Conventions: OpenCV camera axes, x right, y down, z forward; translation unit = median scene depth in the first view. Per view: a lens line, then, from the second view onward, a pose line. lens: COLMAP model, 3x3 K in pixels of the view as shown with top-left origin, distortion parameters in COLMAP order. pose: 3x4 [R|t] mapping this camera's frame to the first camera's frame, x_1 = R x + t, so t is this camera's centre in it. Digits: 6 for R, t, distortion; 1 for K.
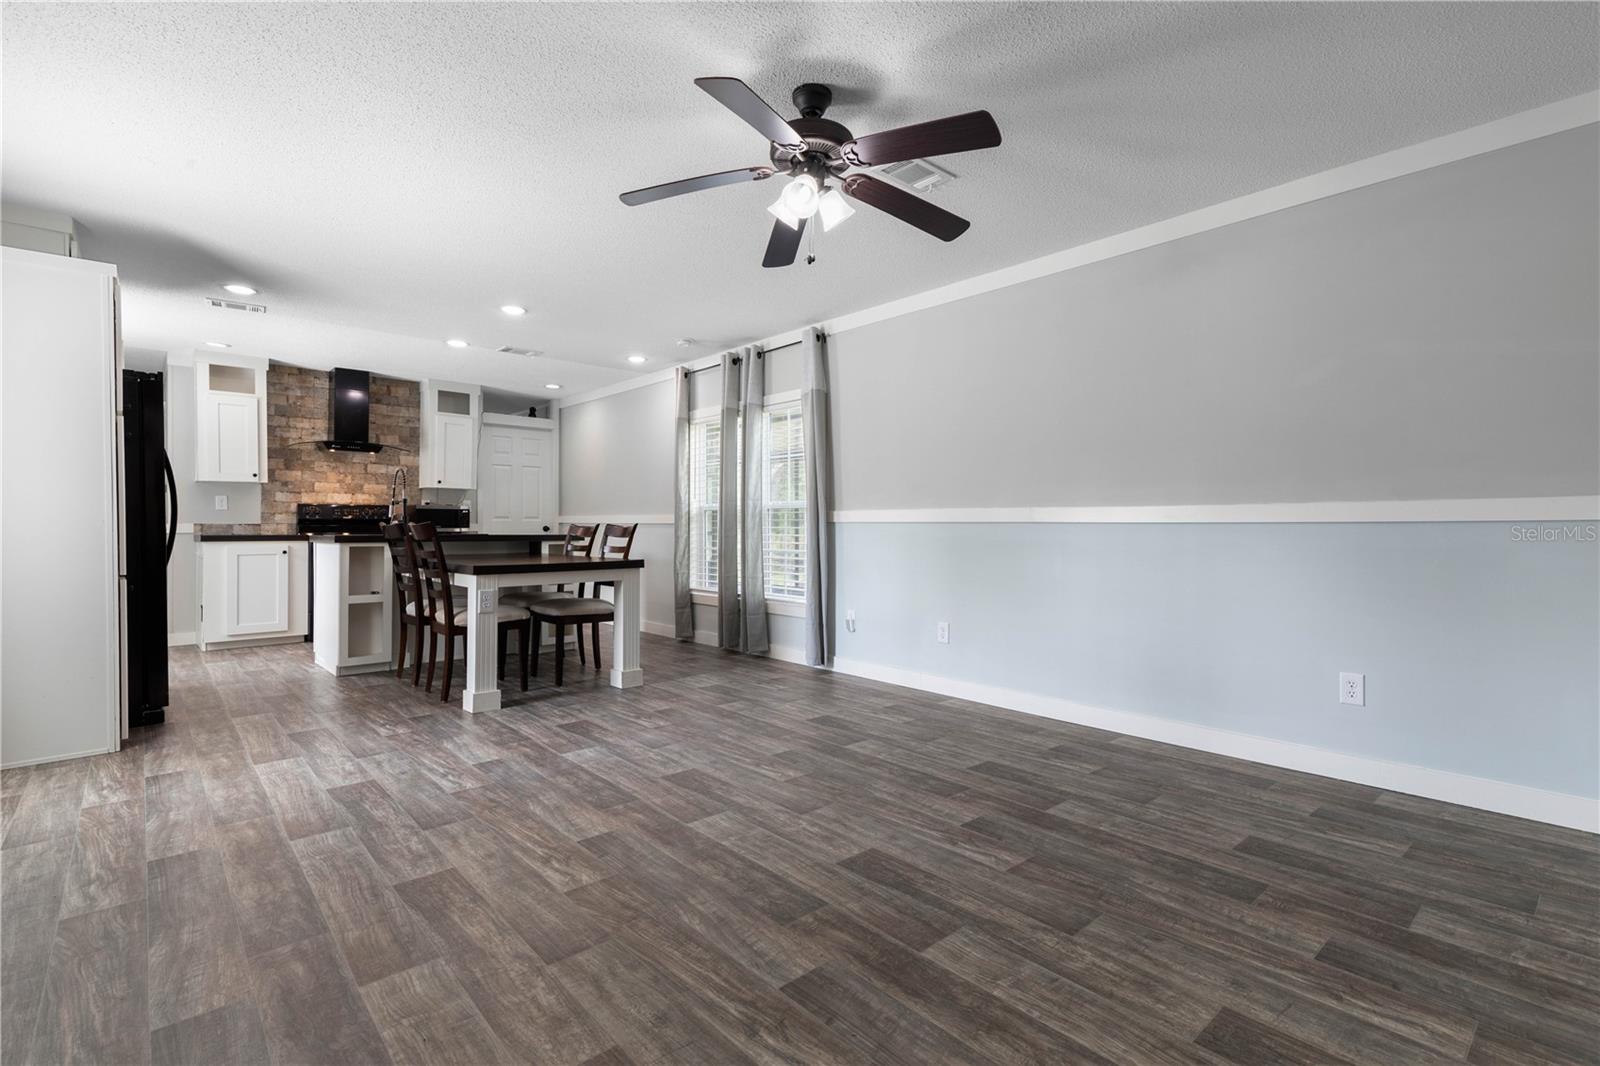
lens RADIAL K [[747.6, 0, 823.2], [0, 747.6, 521.1], [0, 0, 1]] dist [0.000580, -0.000540]
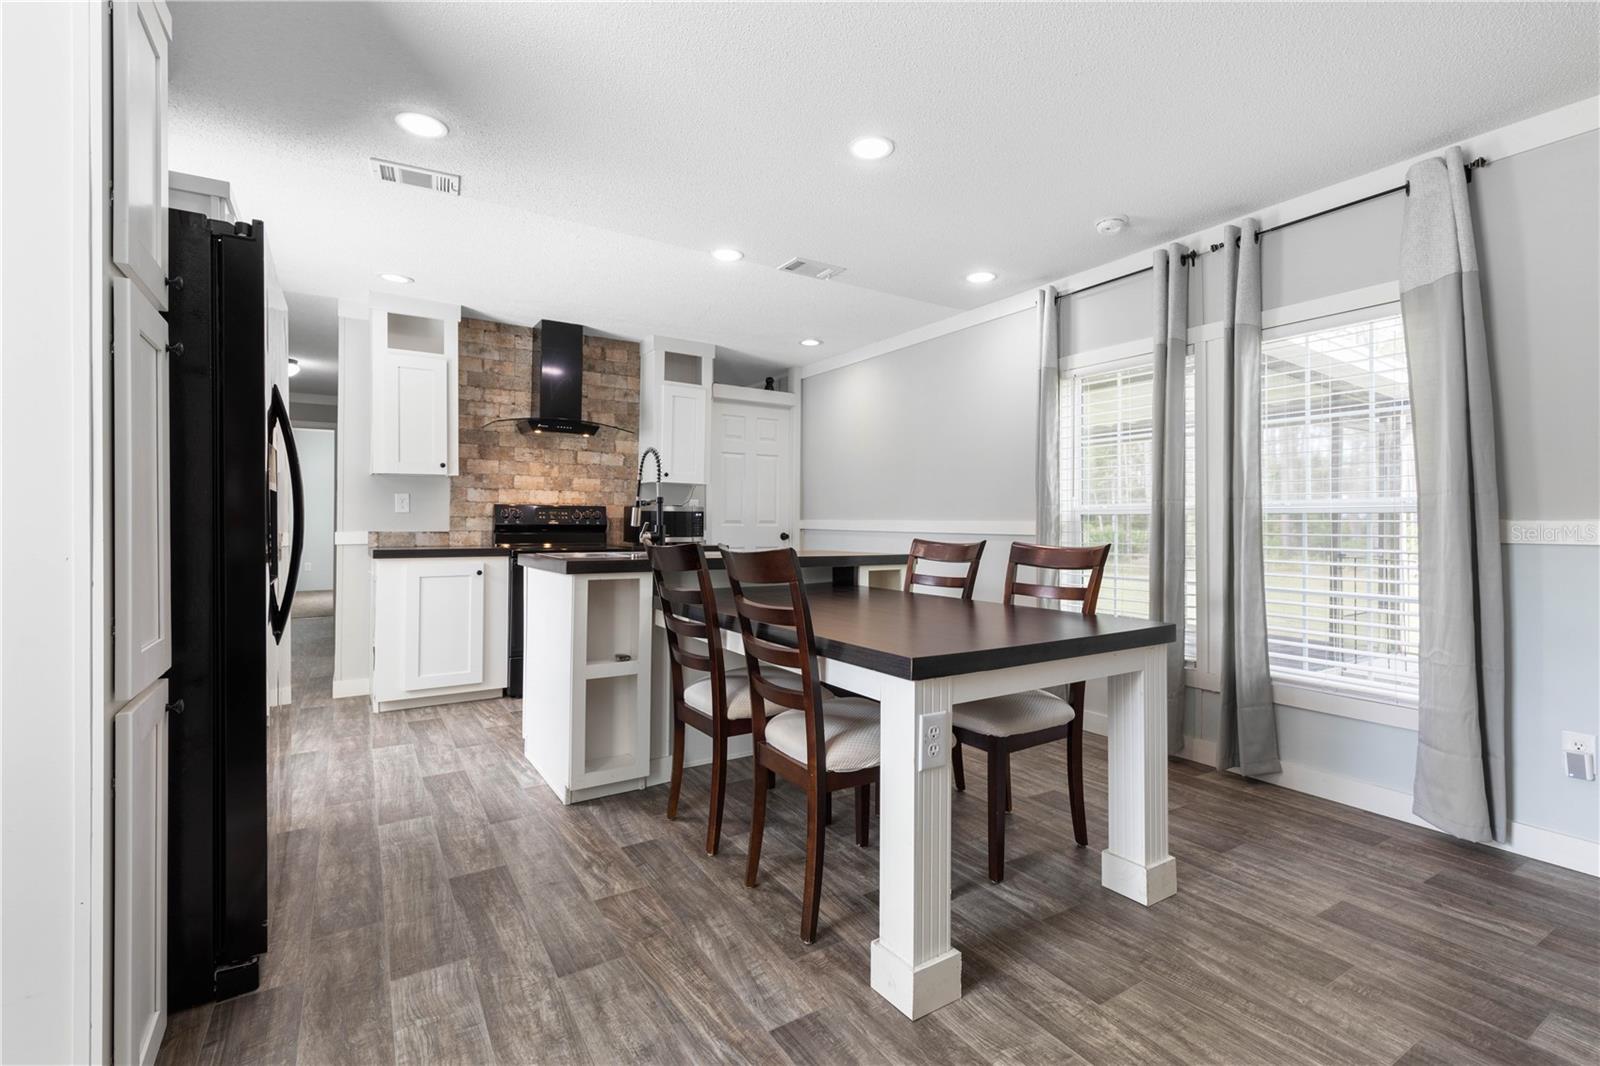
lens RADIAL K [[727.1, 0, 817.8], [0, 727.1, 512.2], [0, 0, 1]] dist [0.003761, -0.000123]
pose [[0.984747, 0.001758, -0.173985, -0.268511], [-0.003470, 0.999948, -0.009538, -0.009936], [0.173959, 0.009996, 0.984702, 0.354646]]
